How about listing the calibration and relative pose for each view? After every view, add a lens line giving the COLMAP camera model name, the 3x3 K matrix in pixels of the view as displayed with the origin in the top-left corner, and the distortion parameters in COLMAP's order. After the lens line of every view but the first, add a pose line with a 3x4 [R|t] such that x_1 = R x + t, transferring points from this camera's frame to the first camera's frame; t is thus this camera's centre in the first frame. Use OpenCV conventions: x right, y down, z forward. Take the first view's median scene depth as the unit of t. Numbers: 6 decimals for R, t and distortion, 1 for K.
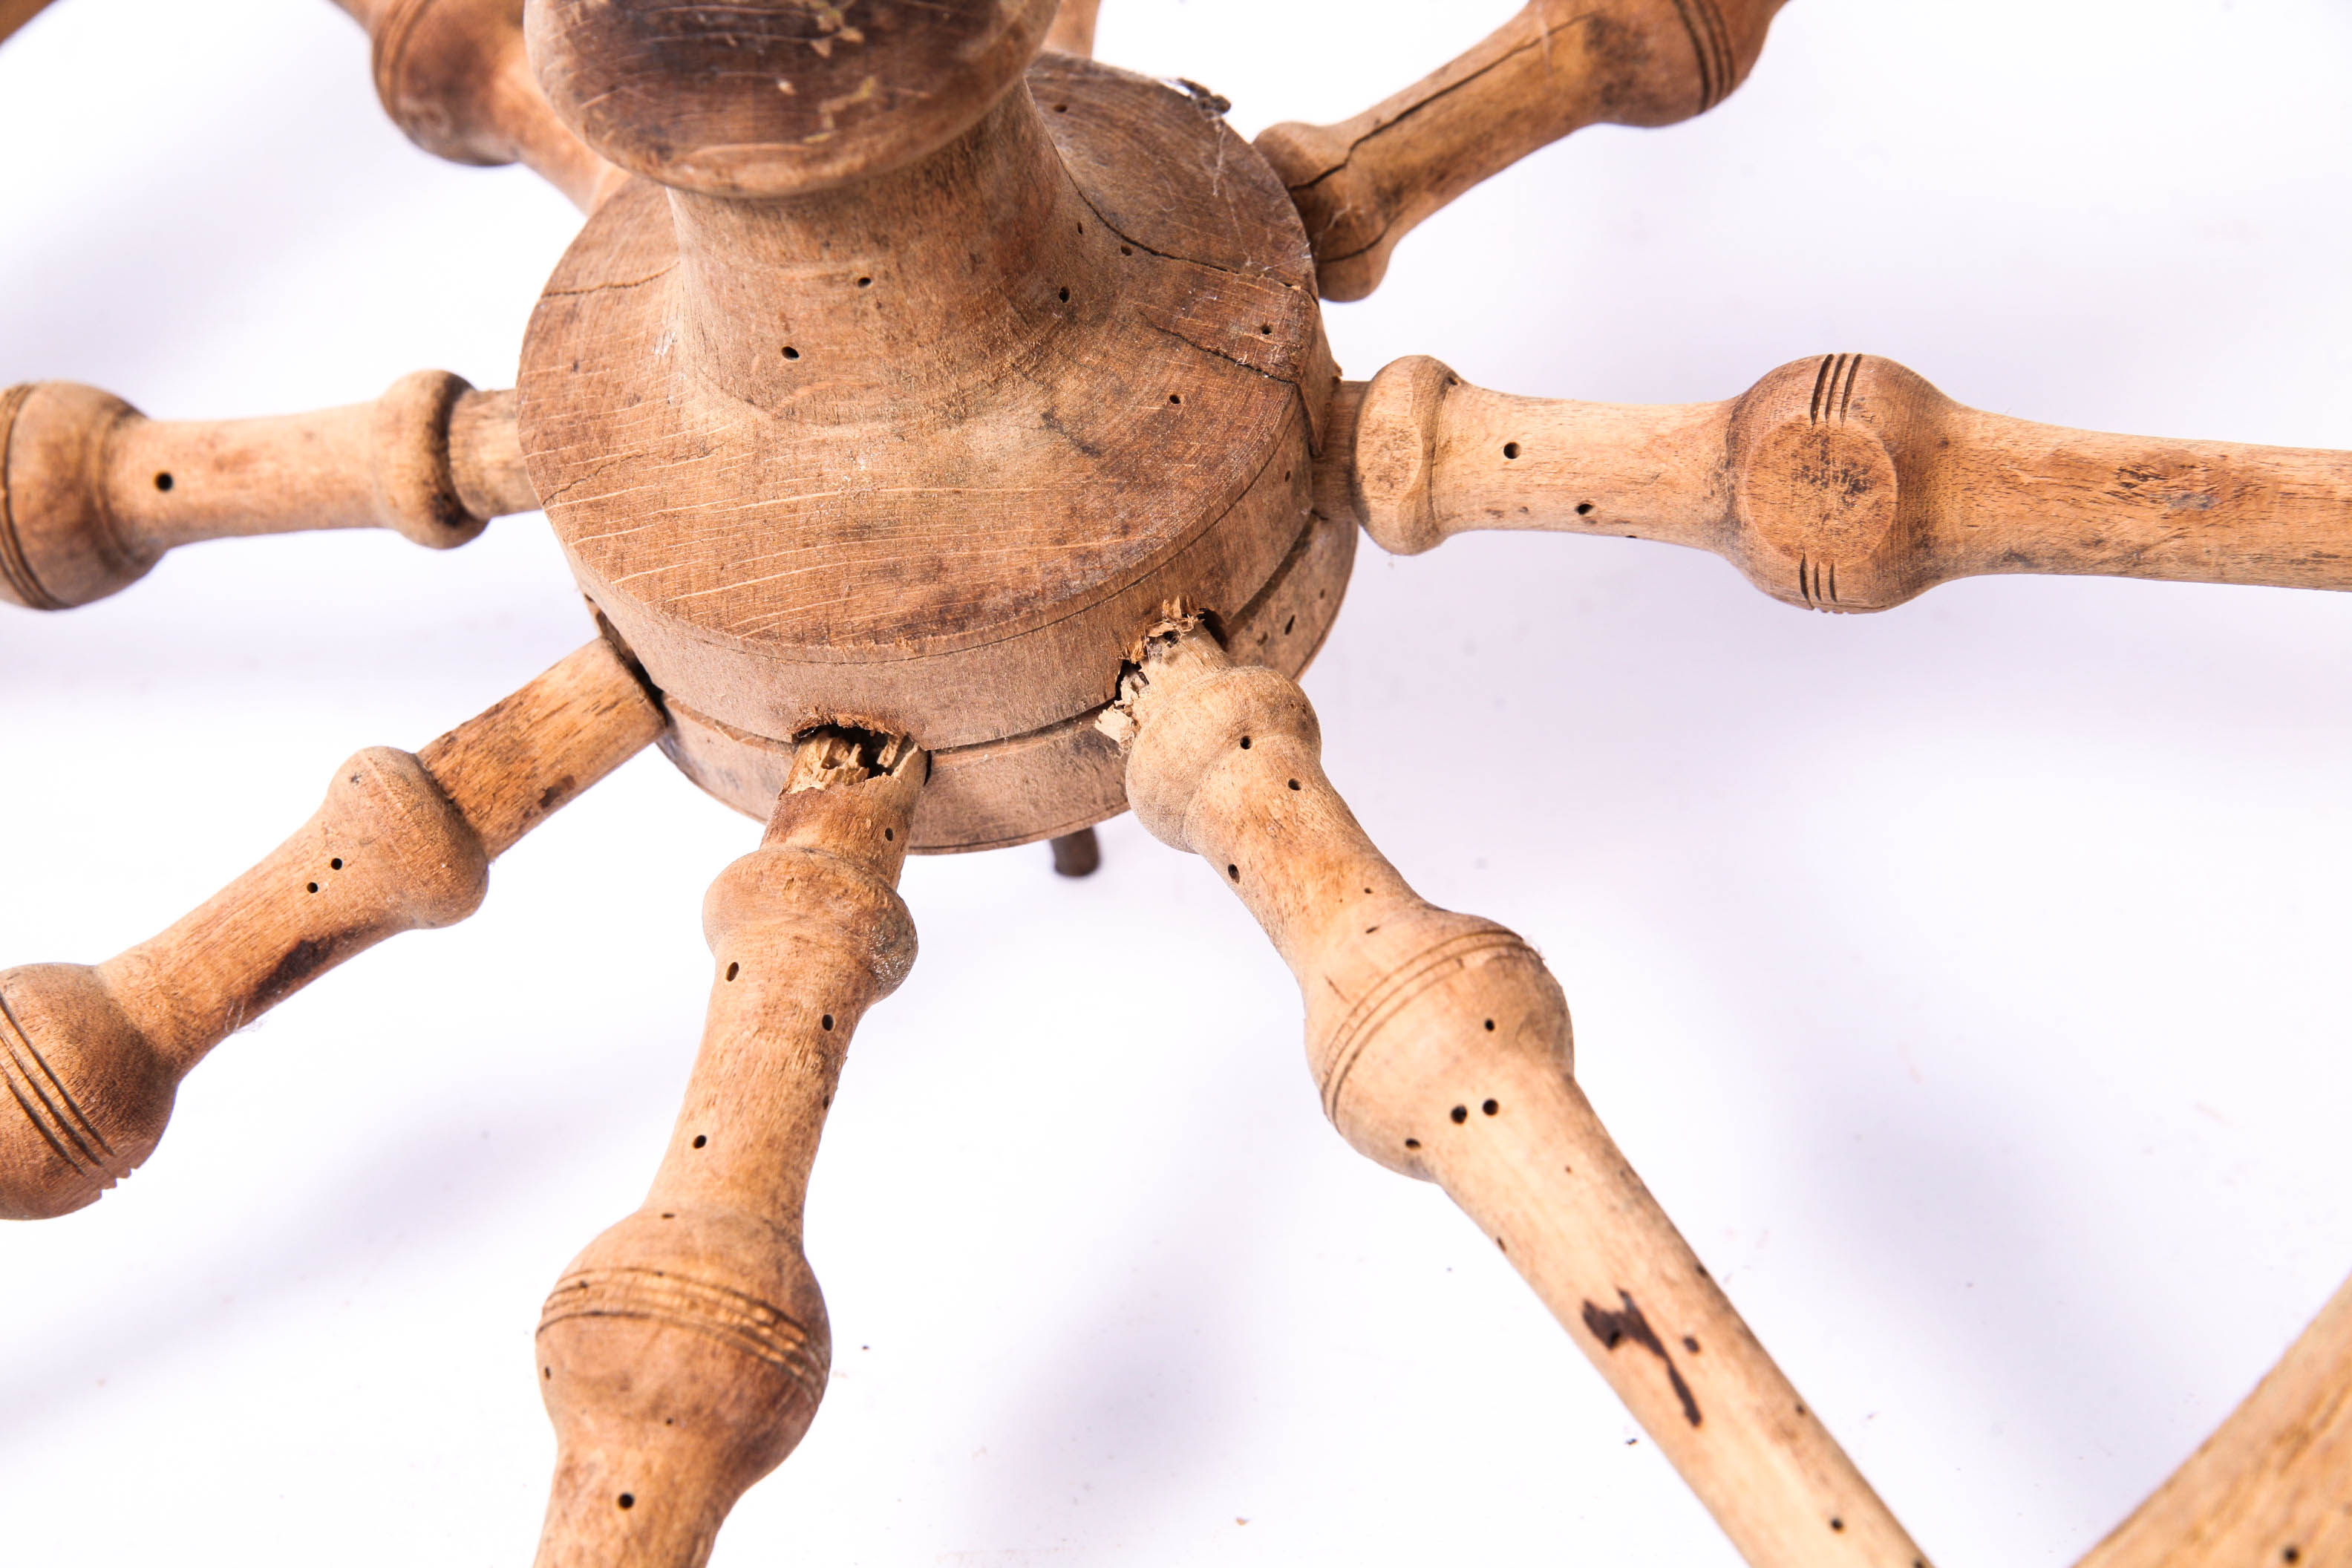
lens RADIAL K [[4435.1, 0, 1181.9], [0, 4435.1, 826.4], [0, 0, 1]] dist [0.049503, 0.000000]
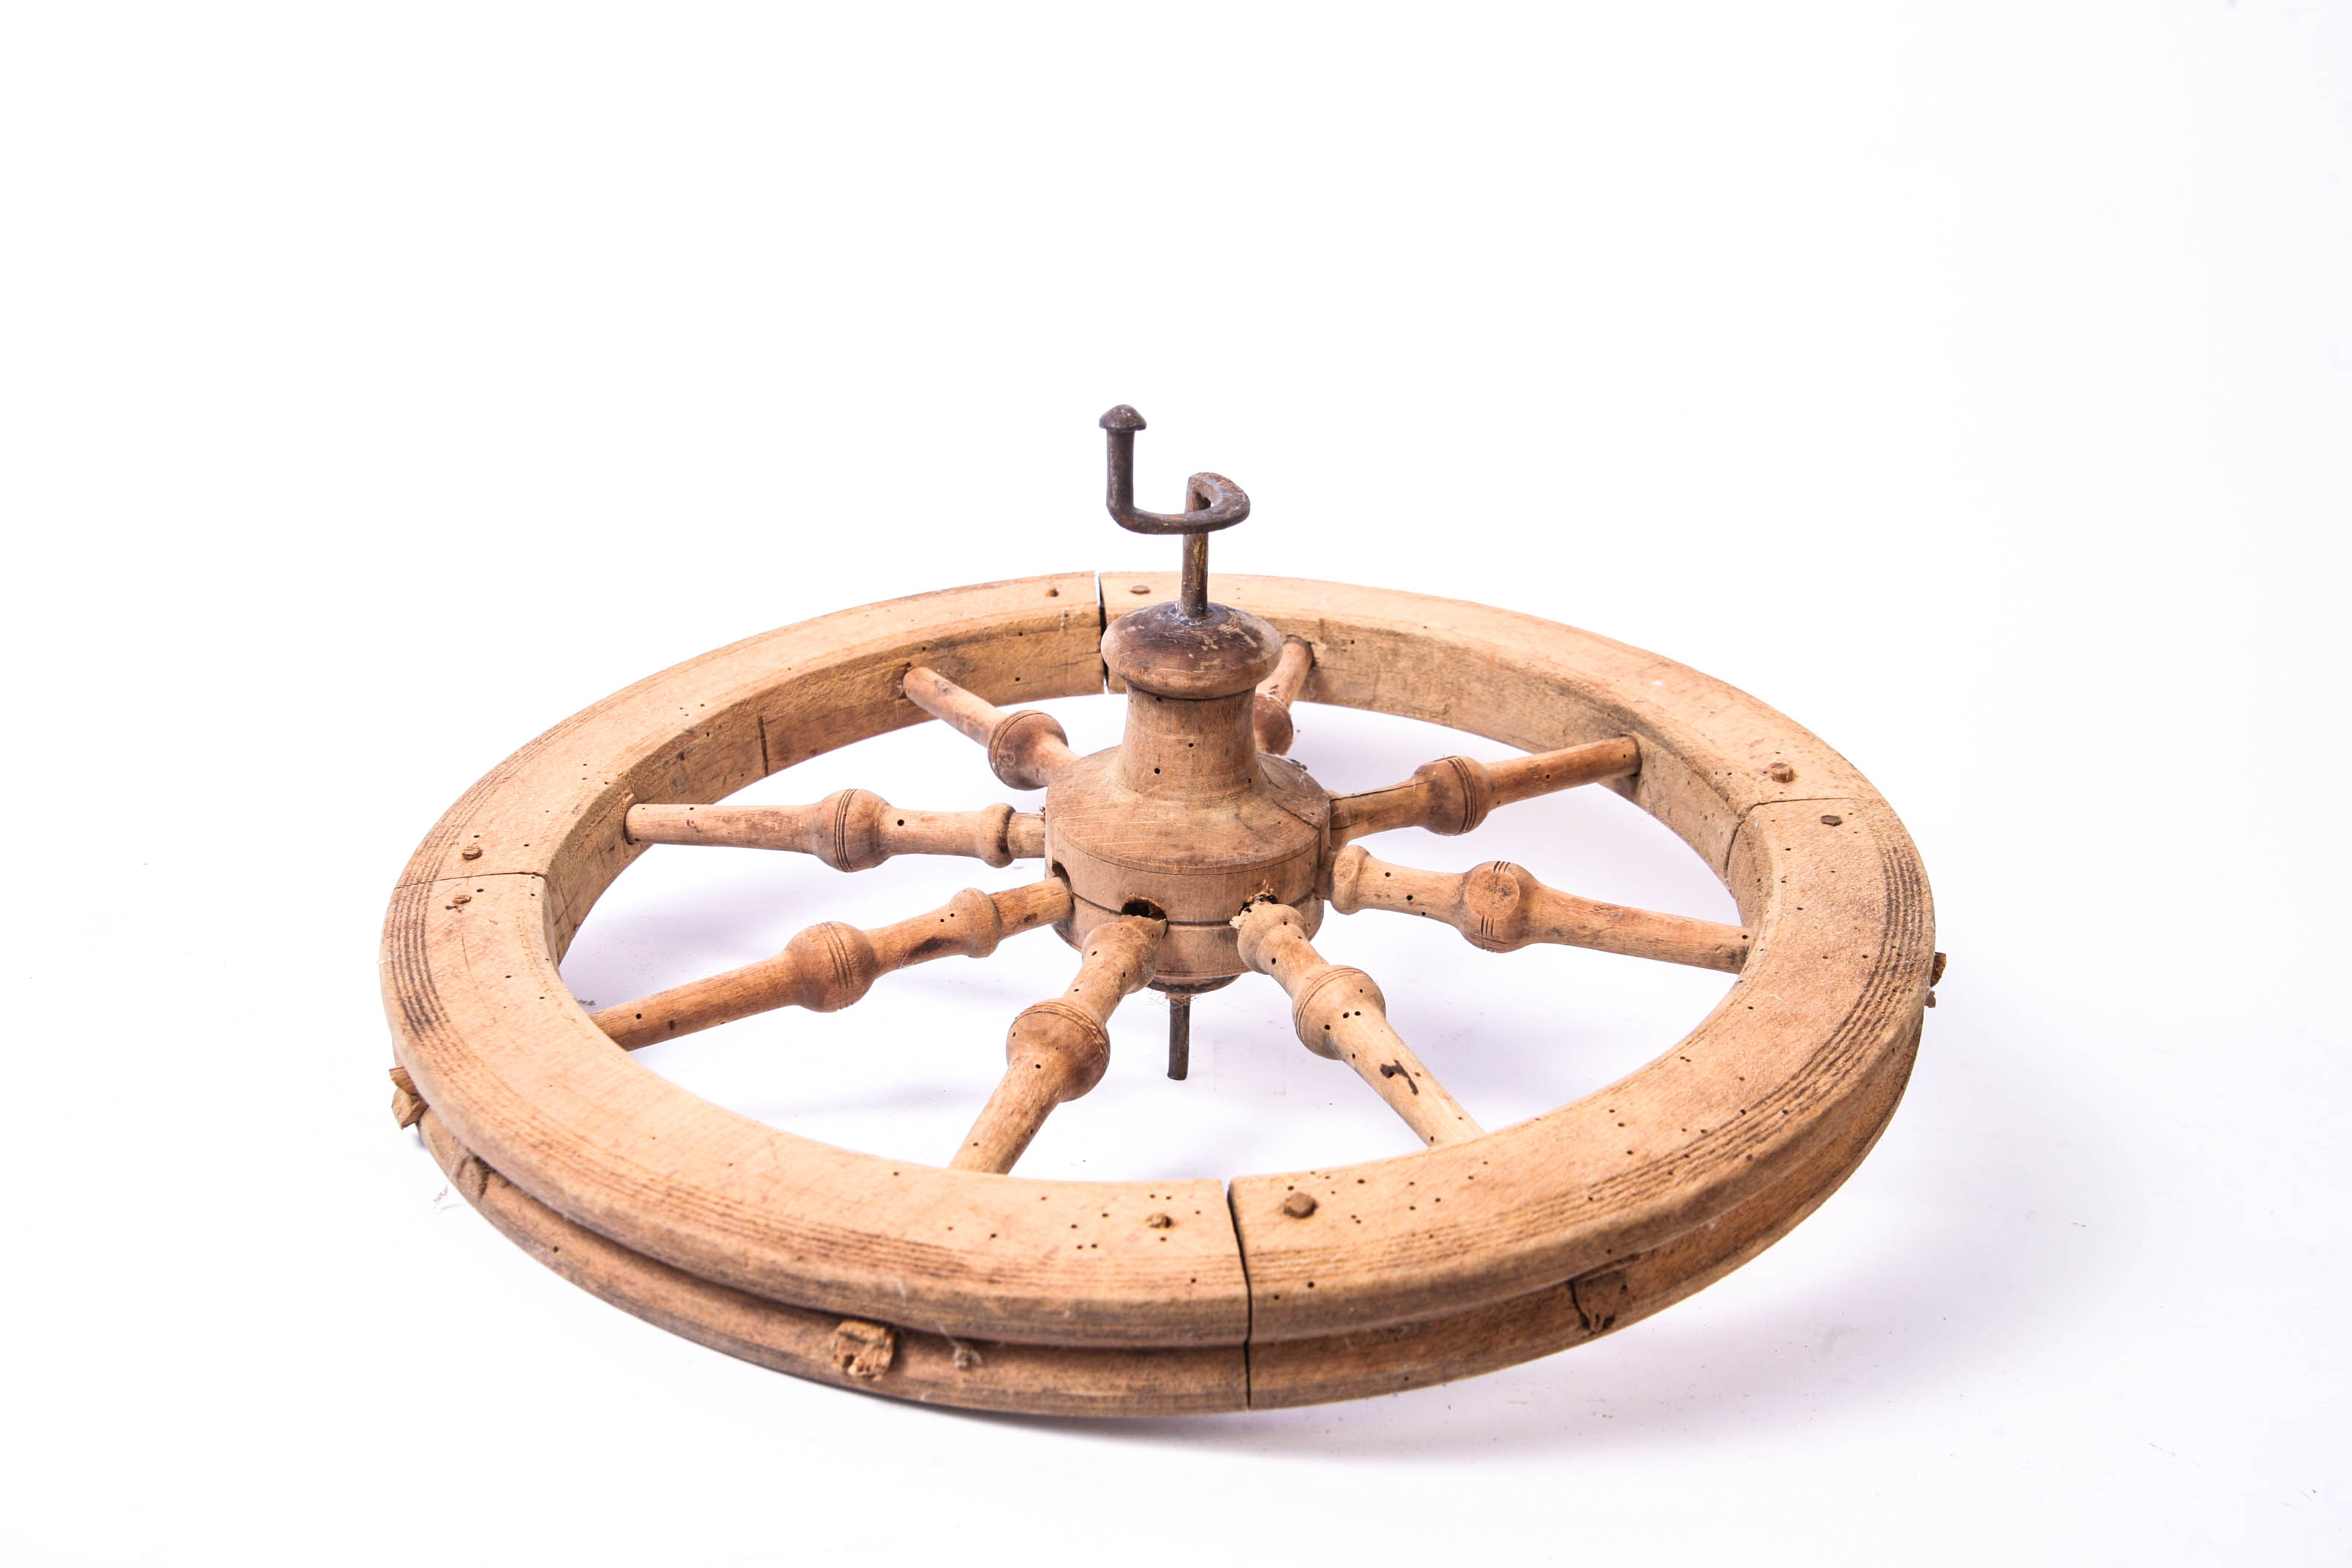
lens RADIAL K [[2495.2, 0, 1183.2], [0, 2495.2, 786.0], [0, 0, 1]] dist [-0.055769, 0.000000]
pose [[0.975829, 0.218417, -0.007270, -0.056819], [-0.198729, 0.873048, -0.445303, 0.626215], [-0.090914, 0.435984, 0.895351, -0.467034]]
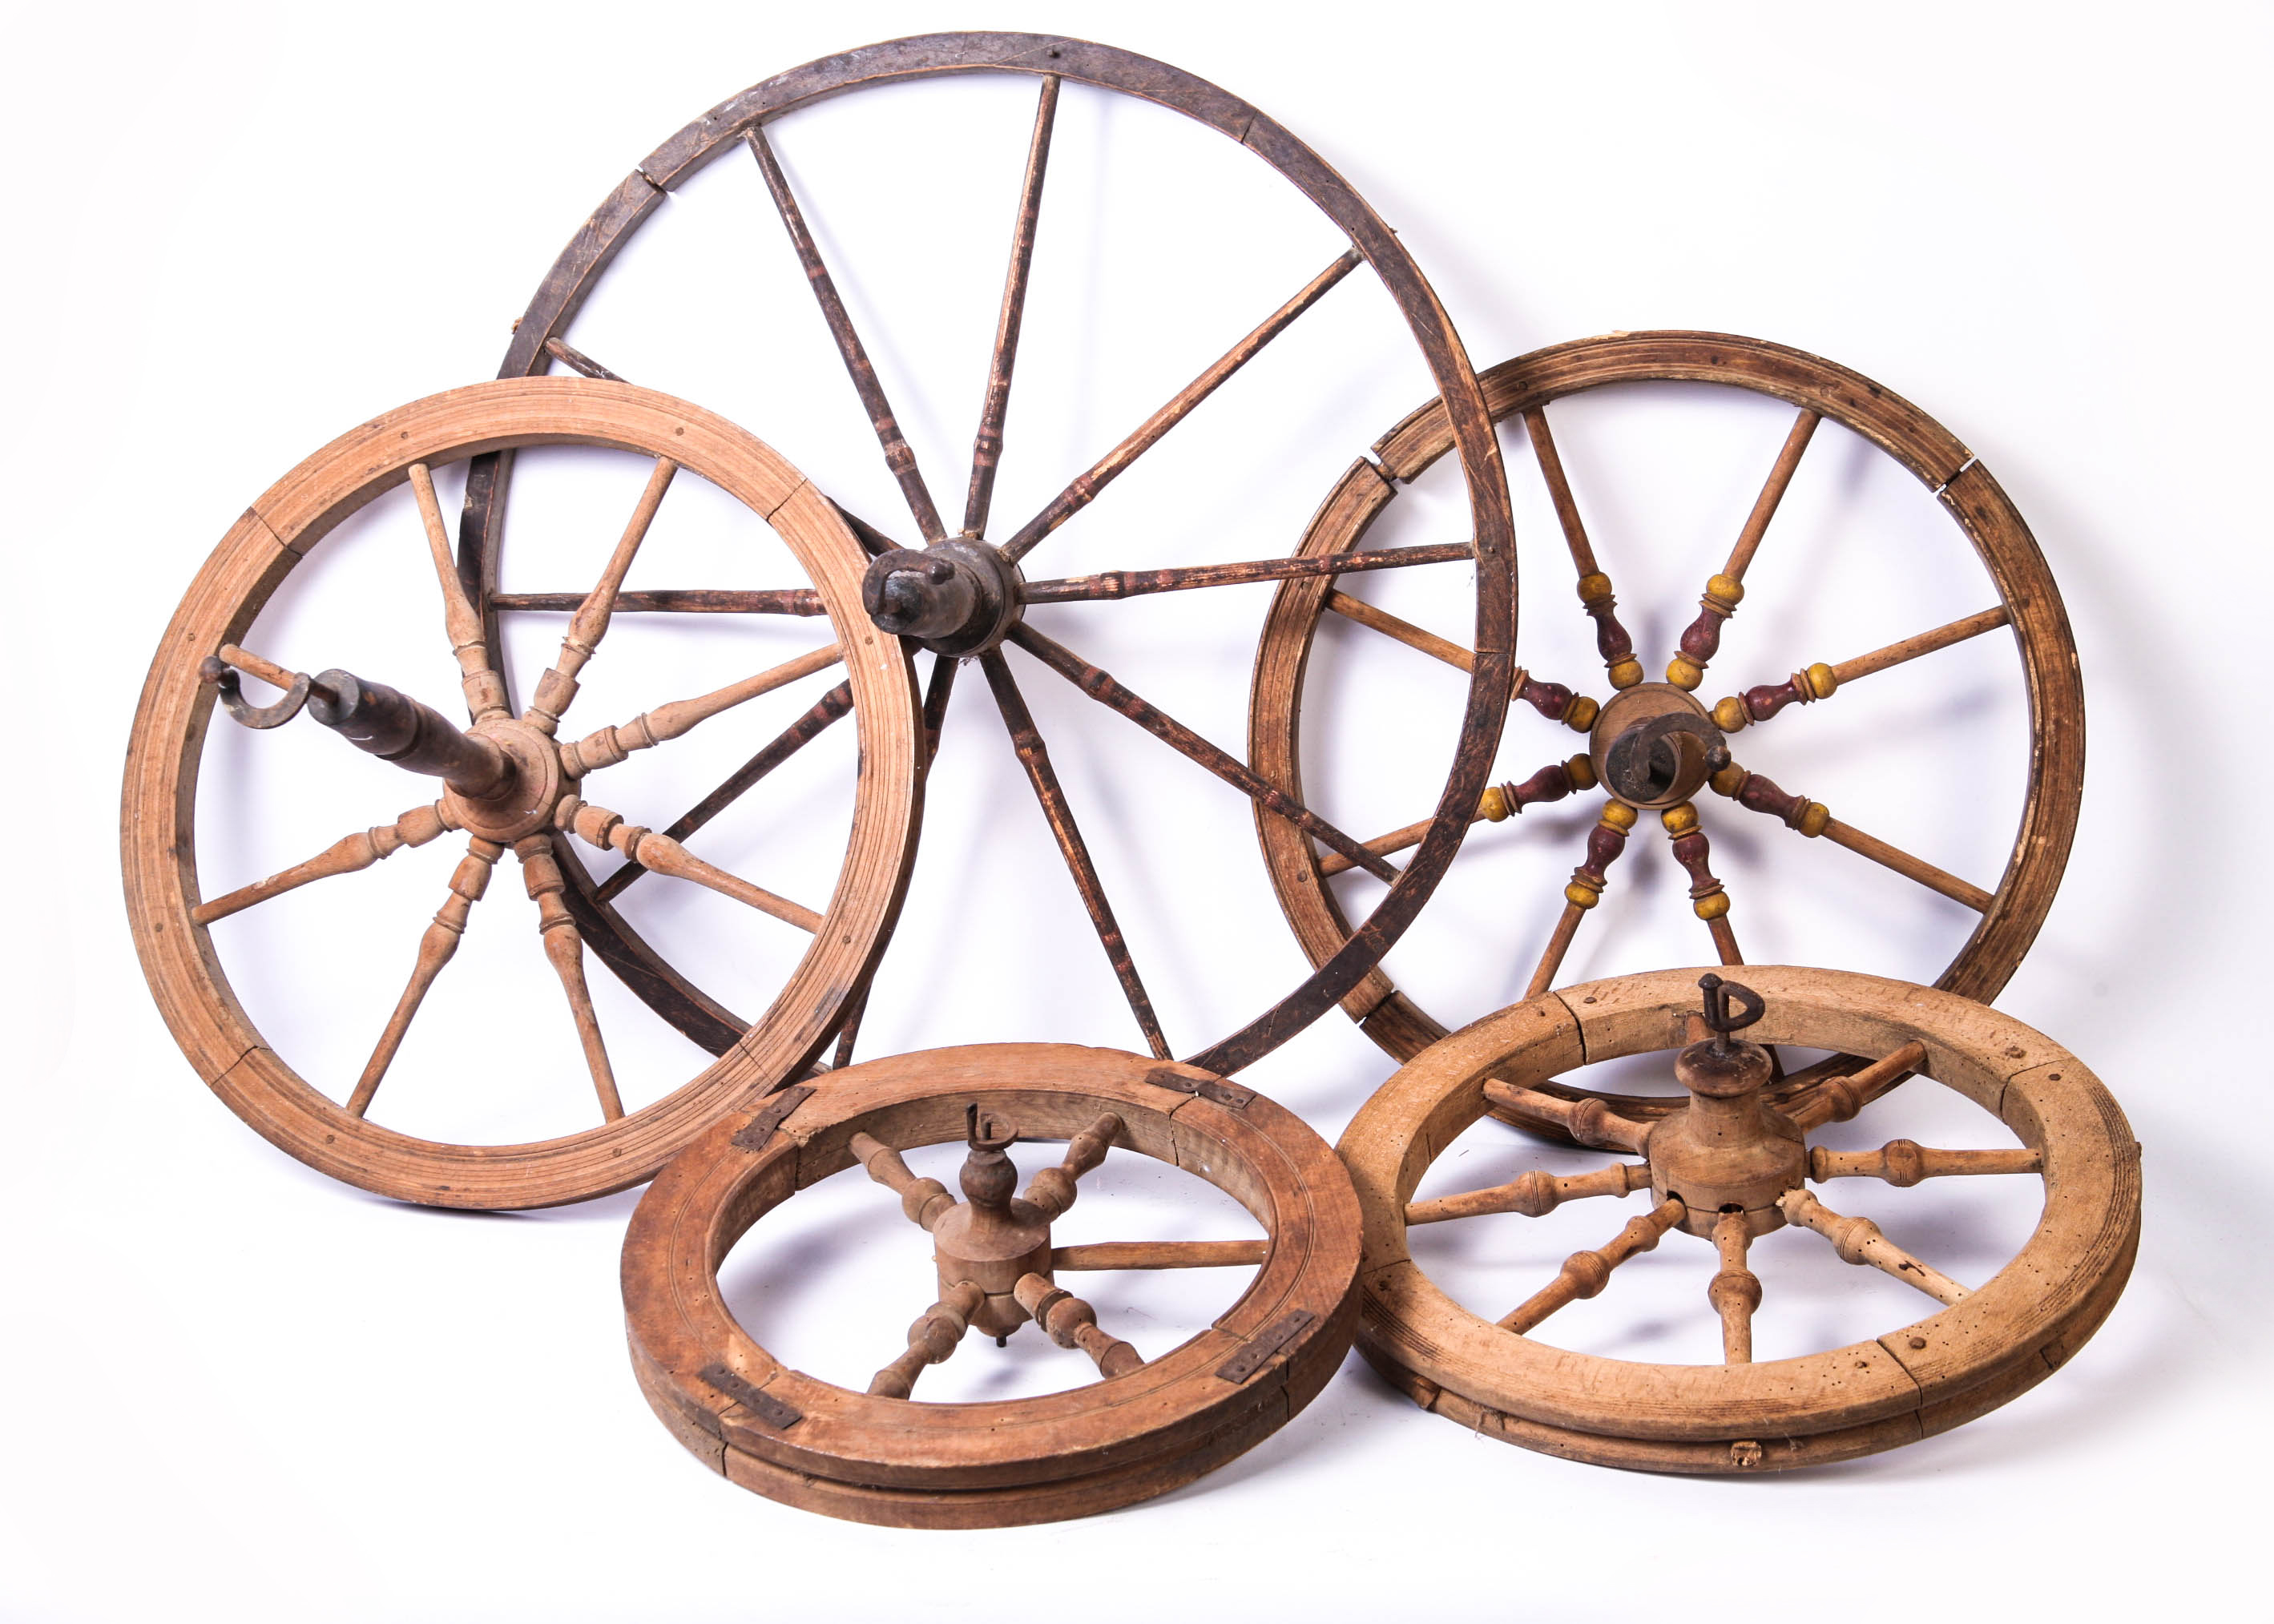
lens RADIAL K [[2871.6, 0, 1133.8], [0, 2871.6, 818.8], [0, 0, 1]] dist [-0.026556, 0.000000]
pose [[0.996922, 0.008345, 0.077958, -1.093161], [0.028709, 0.886409, -0.462012, 1.171134], [-0.072958, 0.462828, 0.883441, -2.281744]]
